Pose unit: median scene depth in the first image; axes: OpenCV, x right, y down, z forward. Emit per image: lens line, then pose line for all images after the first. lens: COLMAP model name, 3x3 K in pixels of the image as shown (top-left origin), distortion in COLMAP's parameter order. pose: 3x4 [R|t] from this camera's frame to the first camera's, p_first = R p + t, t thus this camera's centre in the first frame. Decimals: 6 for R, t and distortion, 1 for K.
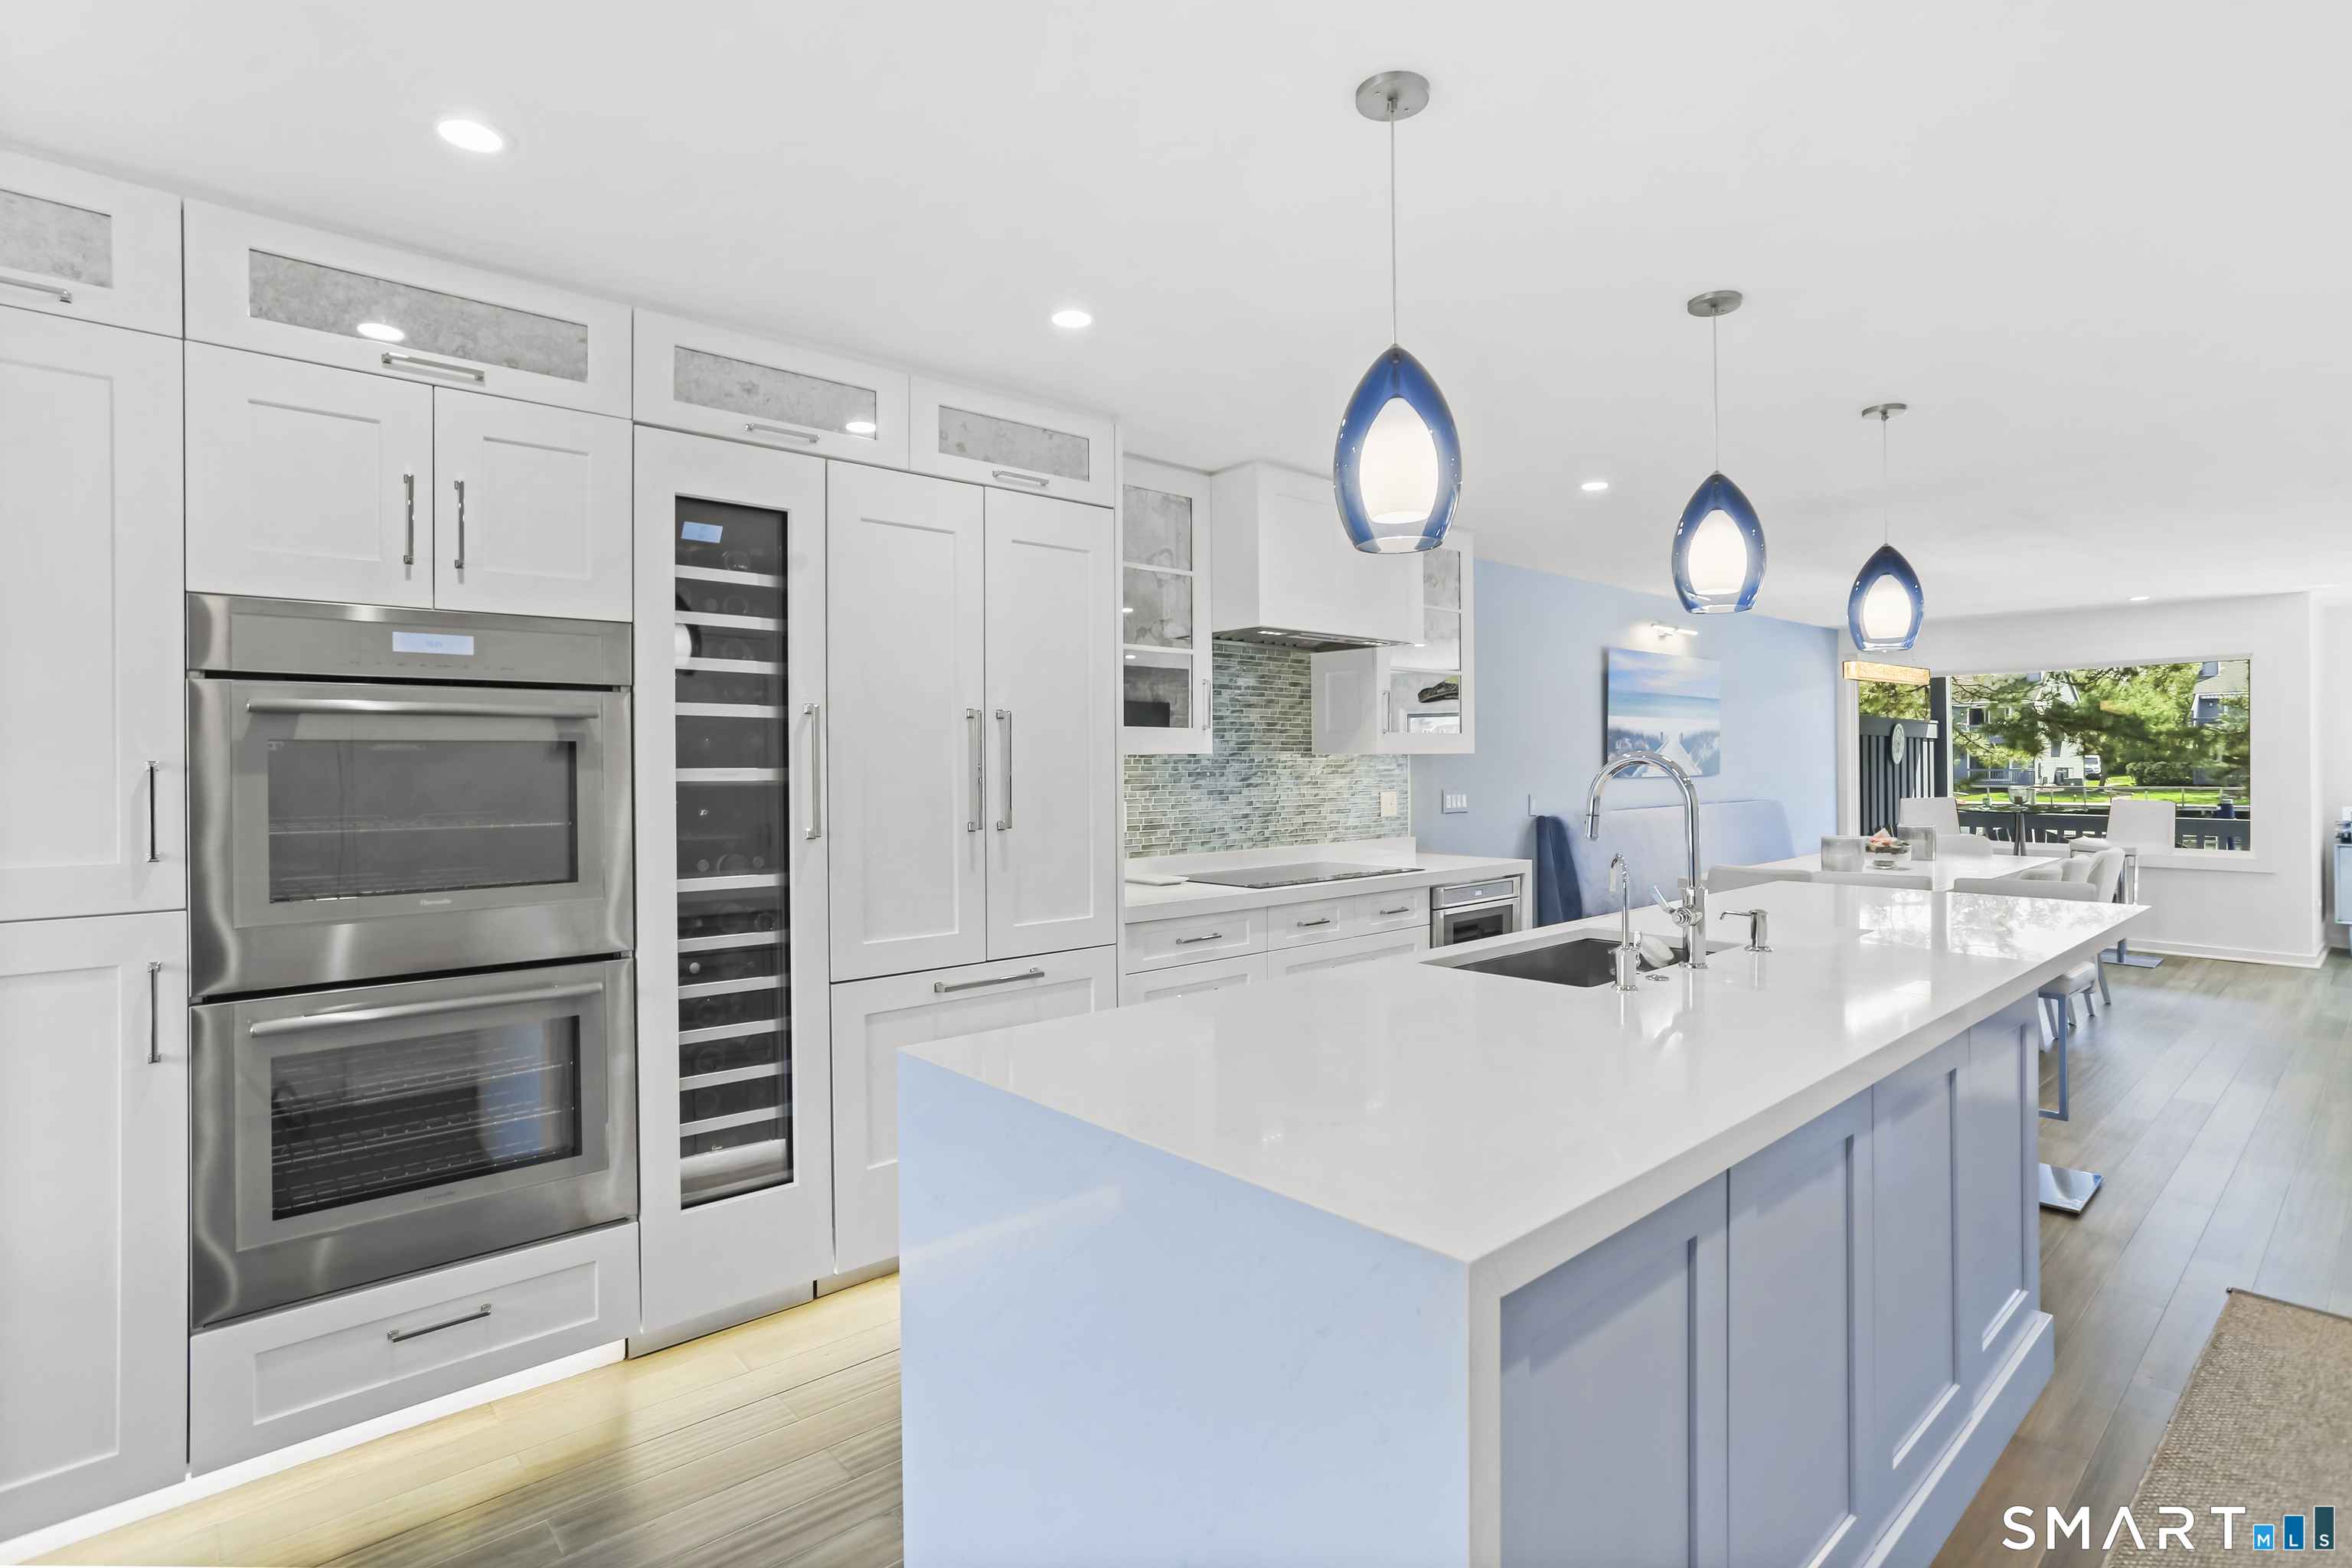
lens RADIAL K [[1133.5, 0, 1177.5], [0, 1133.5, 768.5], [0, 0, 1]] dist [-0.031268, 0.017832]
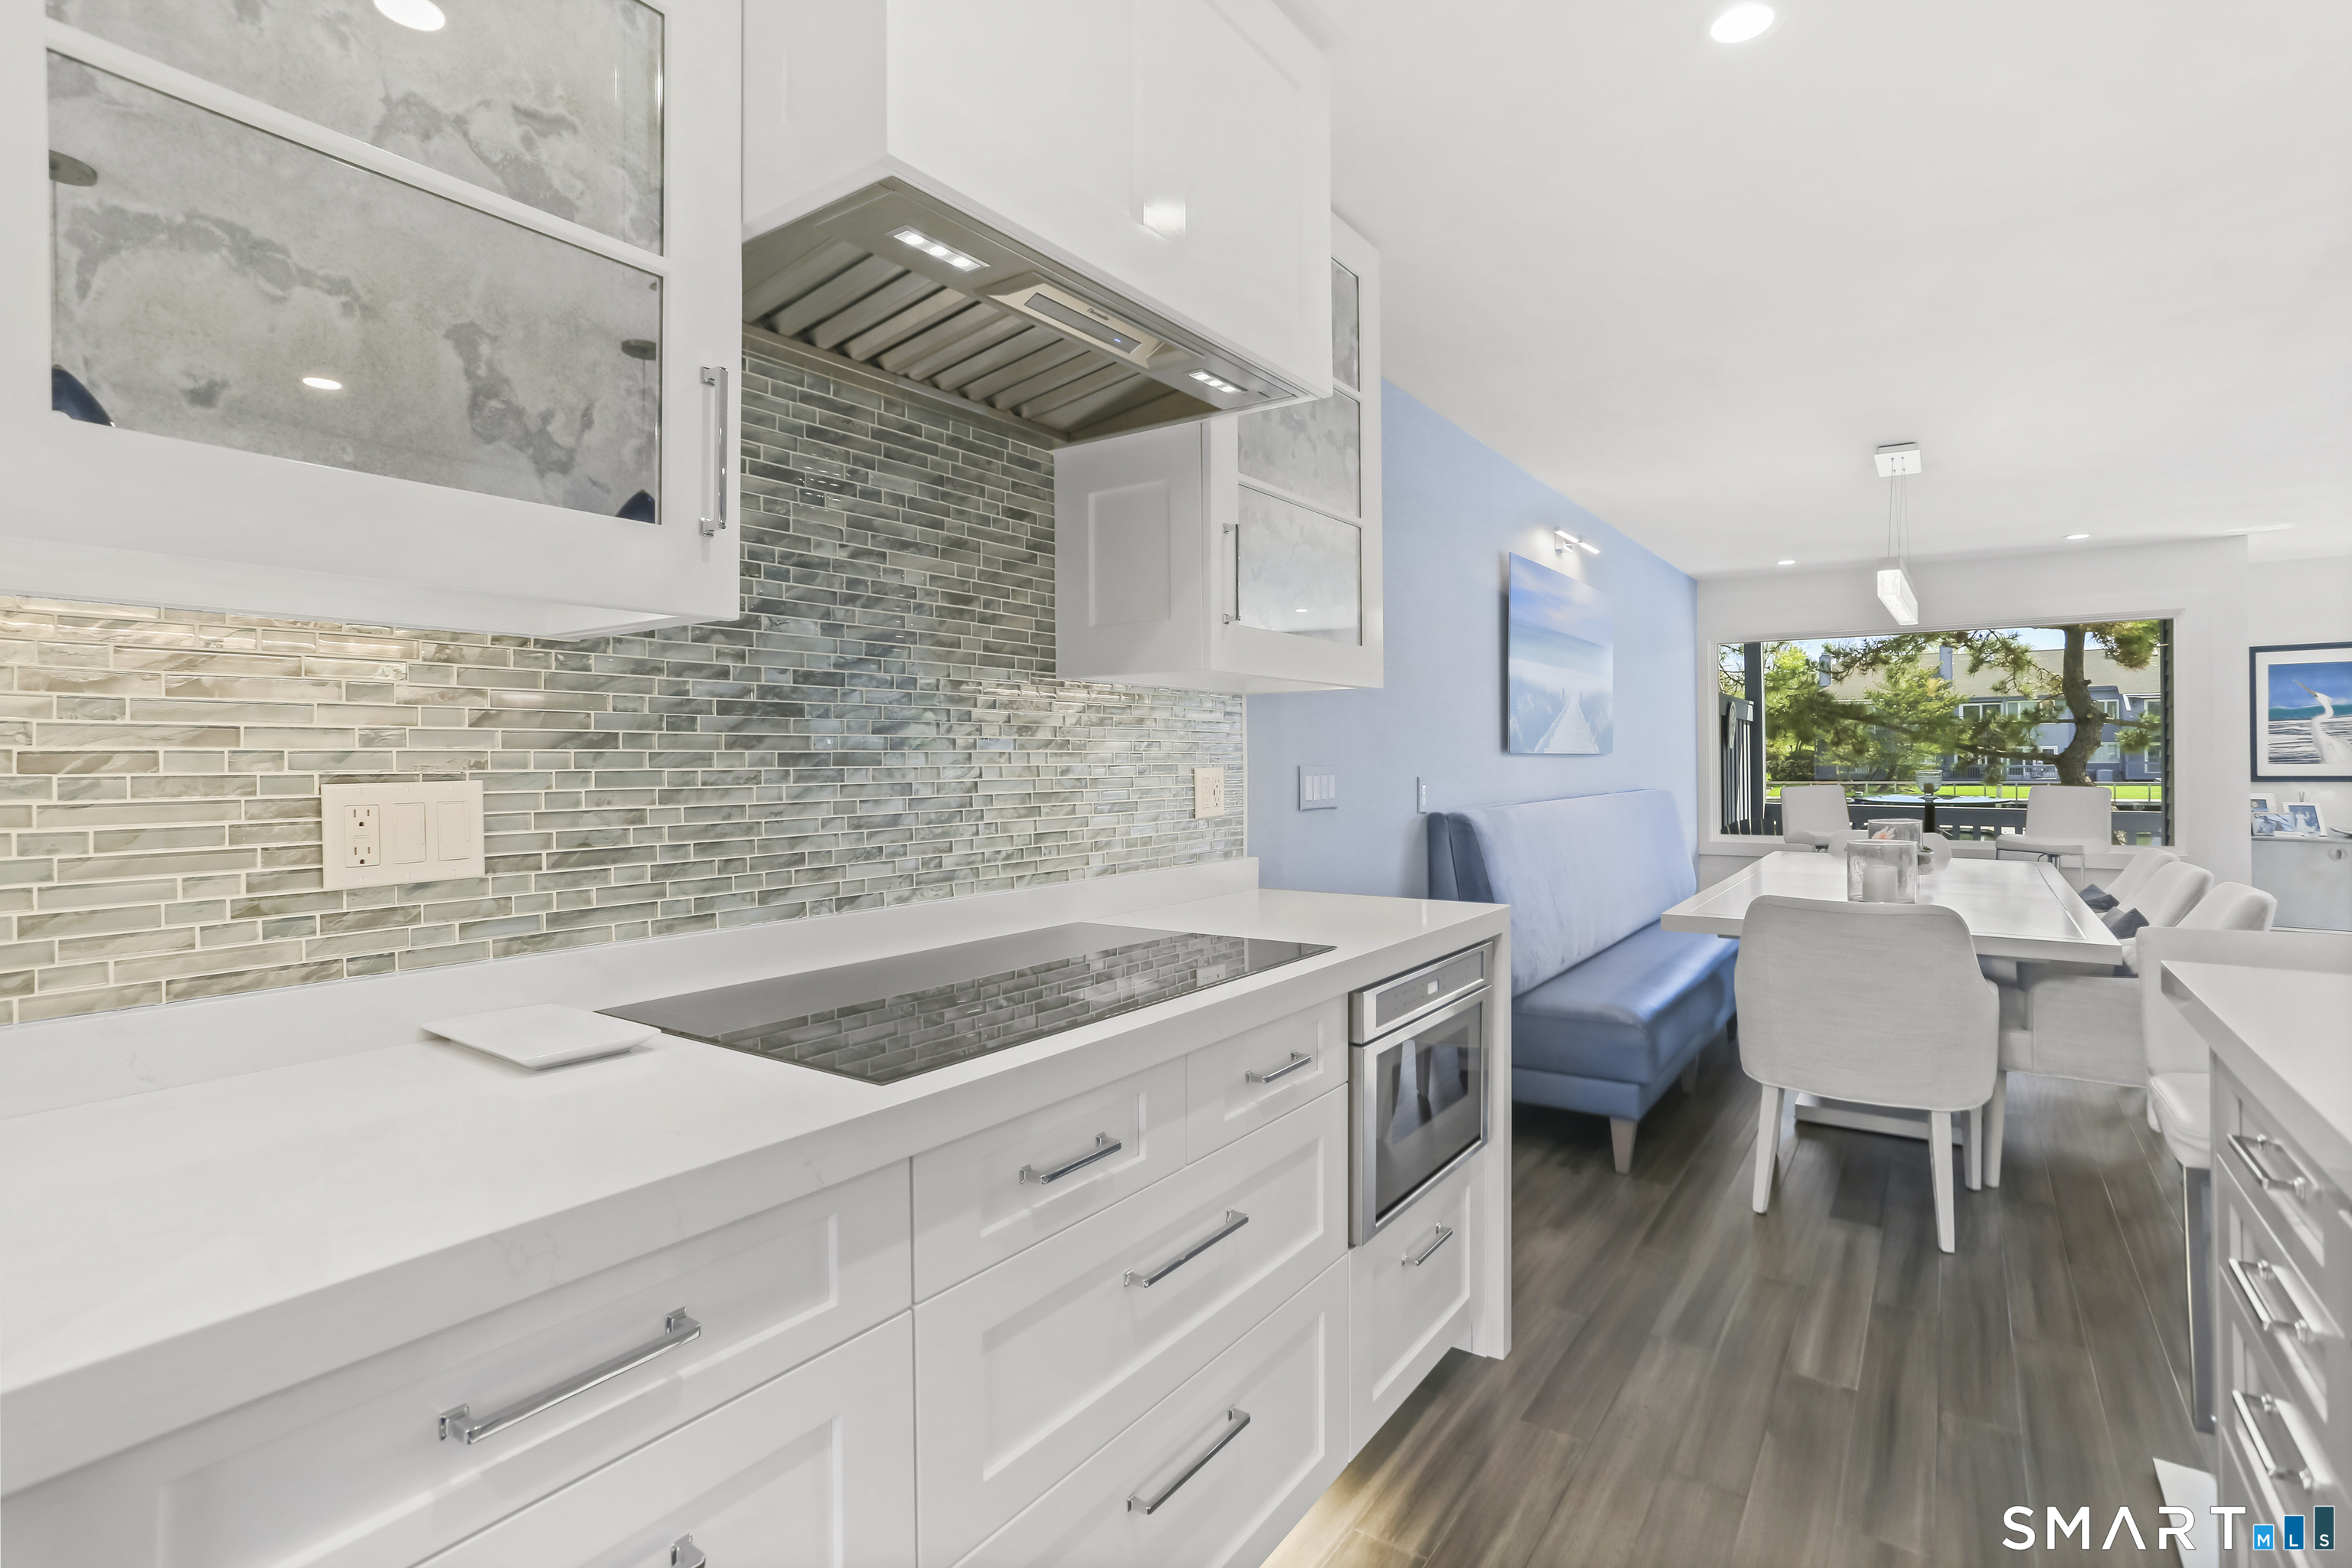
lens RADIAL K [[1133.5, 0, 1175.8], [0, 1133.5, 765.0], [0, 0, 1]] dist [-0.031268, 0.017832]
pose [[0.972278, 0.001174, 0.233825, 0.061537], [-0.000632, 0.999997, -0.002389, 0.022350], [-0.233827, 0.002175, 0.972276, 0.566191]]
